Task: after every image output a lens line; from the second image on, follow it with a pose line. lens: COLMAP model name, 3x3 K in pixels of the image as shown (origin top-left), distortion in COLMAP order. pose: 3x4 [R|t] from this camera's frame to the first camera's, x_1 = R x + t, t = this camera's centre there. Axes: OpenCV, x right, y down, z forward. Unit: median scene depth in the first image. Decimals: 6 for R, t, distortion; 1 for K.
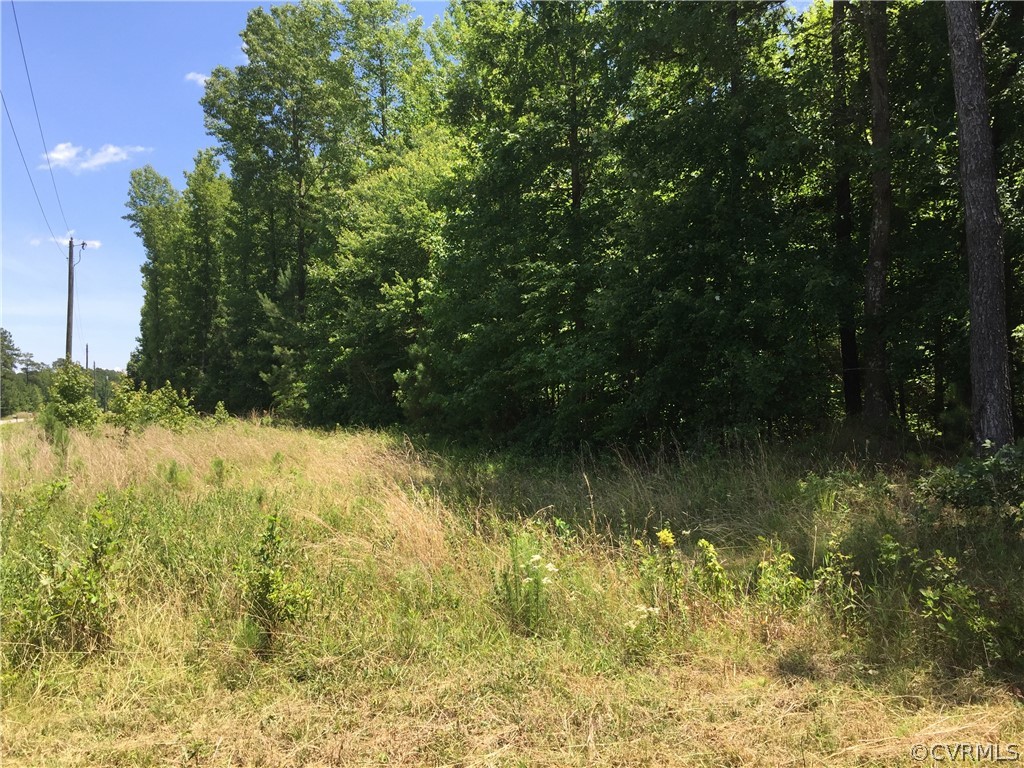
lens RADIAL K [[862.1, 0, 528.4], [0, 862.1, 372.9], [0, 0, 1]] dist [0.086791, -0.122737]
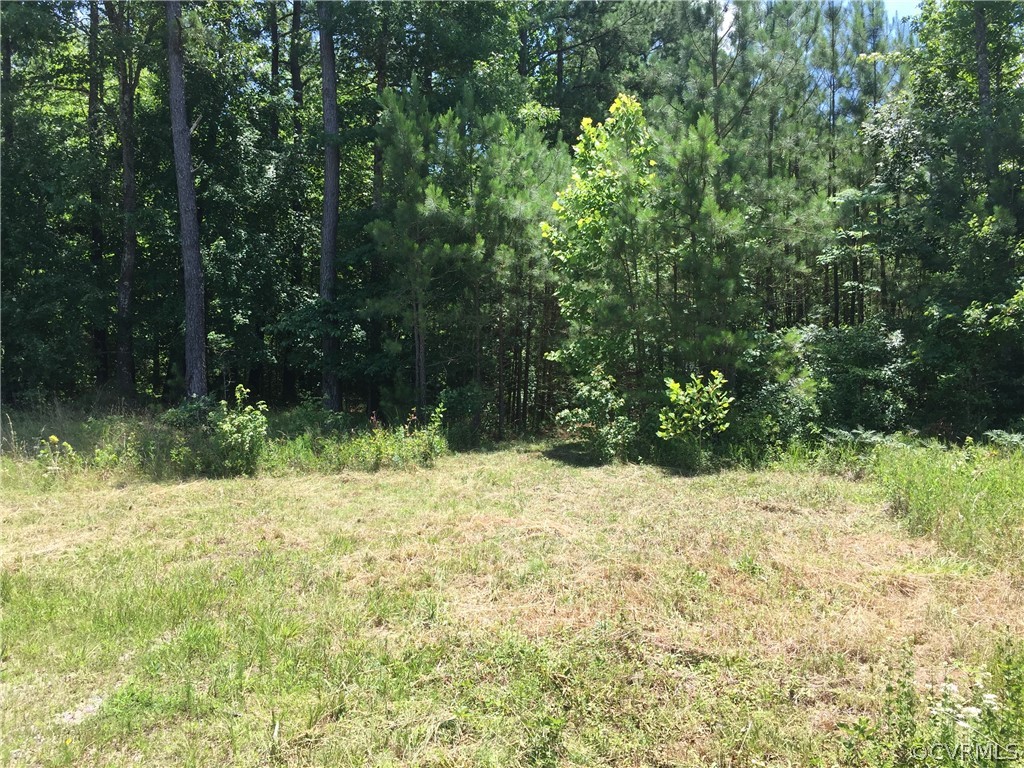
lens RADIAL K [[879.3, 0, 512.8], [0, 879.3, 368.1], [0, 0, 1]] dist [0.089523, -0.131546]
pose [[0.668847, 0.005785, 0.743378, -0.329682], [-0.026438, 0.999522, 0.016009, -0.021573], [-0.742930, -0.030361, 0.668680, -0.592820]]
